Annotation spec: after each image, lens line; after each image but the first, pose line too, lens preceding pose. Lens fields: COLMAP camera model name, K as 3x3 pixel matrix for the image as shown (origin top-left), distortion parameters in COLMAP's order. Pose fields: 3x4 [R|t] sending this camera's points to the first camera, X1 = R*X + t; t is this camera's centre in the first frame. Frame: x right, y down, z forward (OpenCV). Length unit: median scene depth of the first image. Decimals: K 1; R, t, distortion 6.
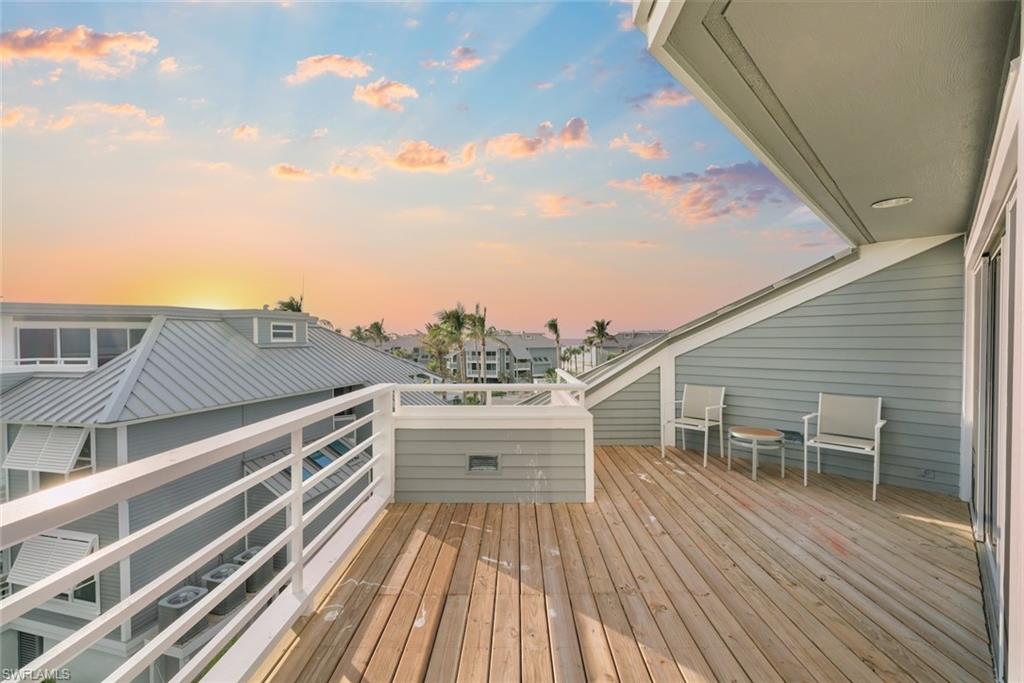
lens RADIAL K [[422.7, 0, 512.0], [0, 422.7, 341.5], [0, 0, 1]] dist [-0.002433, -0.000106]
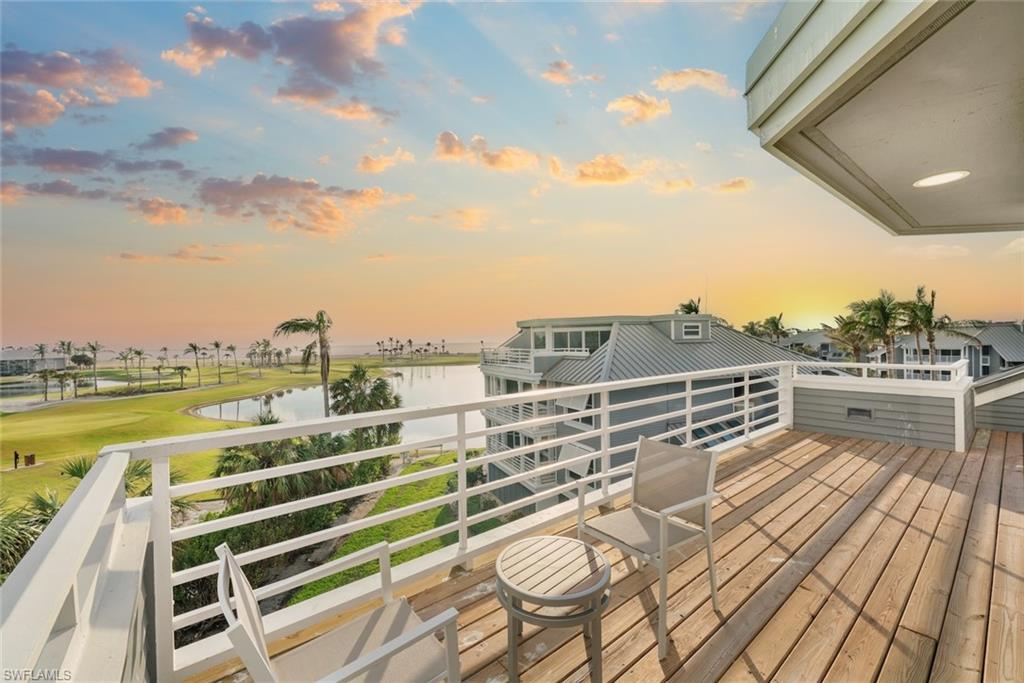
lens RADIAL K [[409.6, 0, 512.0], [0, 409.6, 341.5], [0, 0, 1]] dist [0.007944, -0.000198]
pose [[0.641447, -0.002080, -0.767165, 0.063863], [0.008661, 0.999952, 0.004531, 0.000197], [0.767118, -0.009551, 0.641434, -0.222088]]
